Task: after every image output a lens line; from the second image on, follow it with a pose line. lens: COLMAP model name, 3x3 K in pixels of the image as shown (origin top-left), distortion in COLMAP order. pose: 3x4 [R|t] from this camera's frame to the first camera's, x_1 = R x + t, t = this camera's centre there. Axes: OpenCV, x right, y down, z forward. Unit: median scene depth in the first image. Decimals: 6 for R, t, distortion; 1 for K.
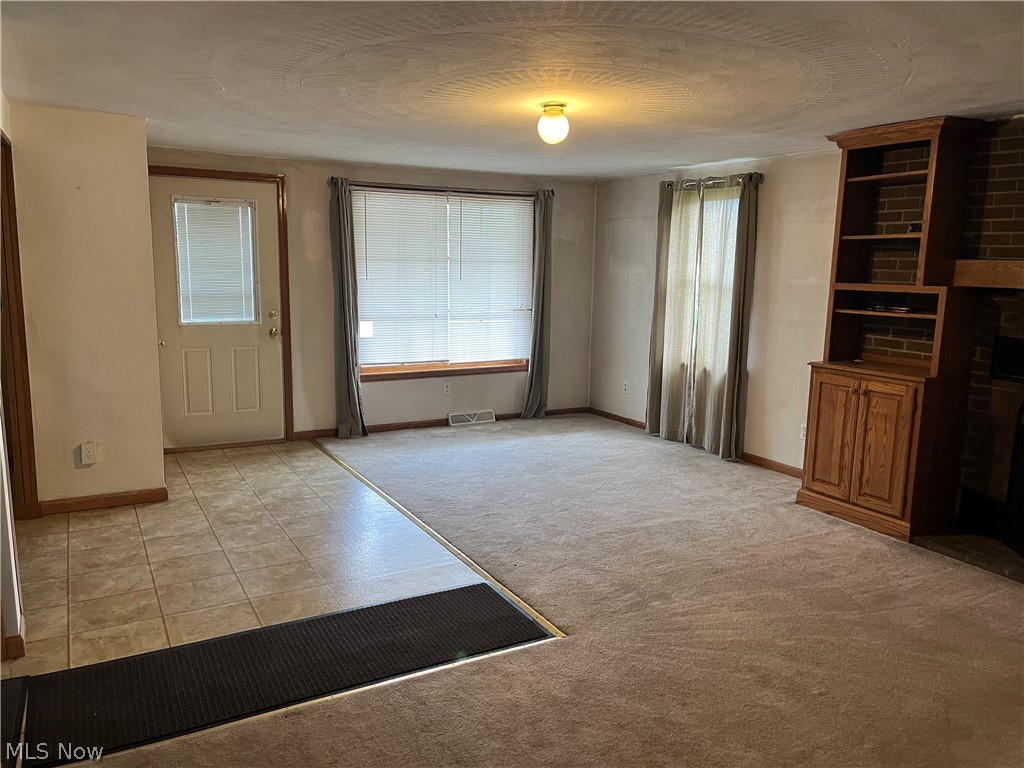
lens RADIAL K [[784.1, 0, 494.1], [0, 784.1, 387.4], [0, 0, 1]] dist [0.059348, -0.061889]
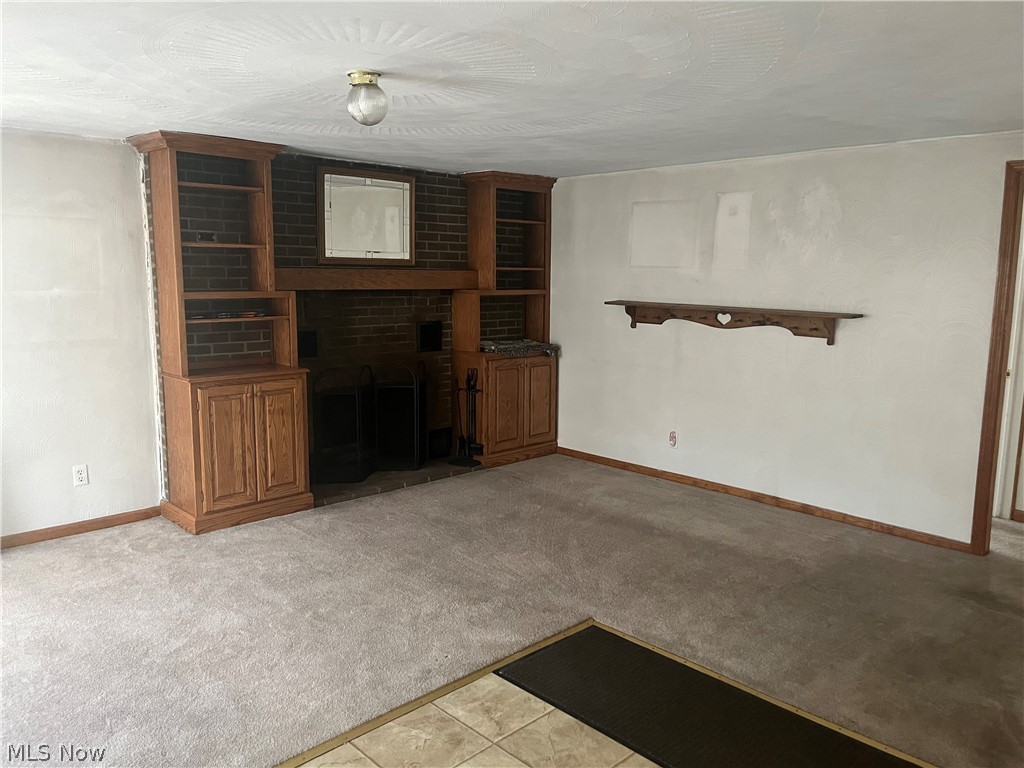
lens RADIAL K [[784.1, 0, 509.7], [0, 784.1, 392.5], [0, 0, 1]] dist [0.059348, -0.061889]
pose [[-0.291813, -0.161742, 0.942701, -0.634483], [0.142033, 0.967344, 0.209936, -0.174219], [-0.945871, 0.195156, -0.259310, 0.988385]]
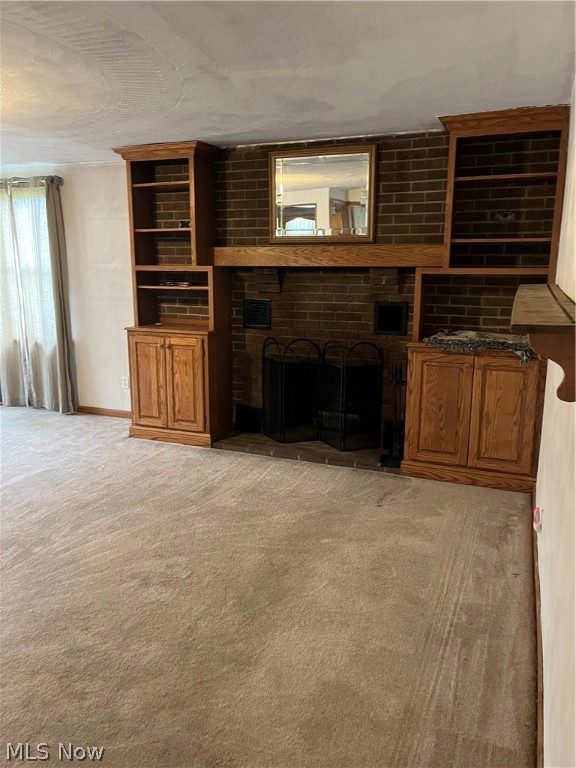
lens RADIAL K [[588.1, 0, 289.0], [0, 588.1, 383.5], [0, 0, 1]] dist [0.059348, -0.061889]
pose [[0.765349, -0.142219, 0.627706, -0.016621], [0.112526, 0.989827, 0.087065, 0.004783], [-0.633703, 0.003998, 0.773566, 0.093128]]
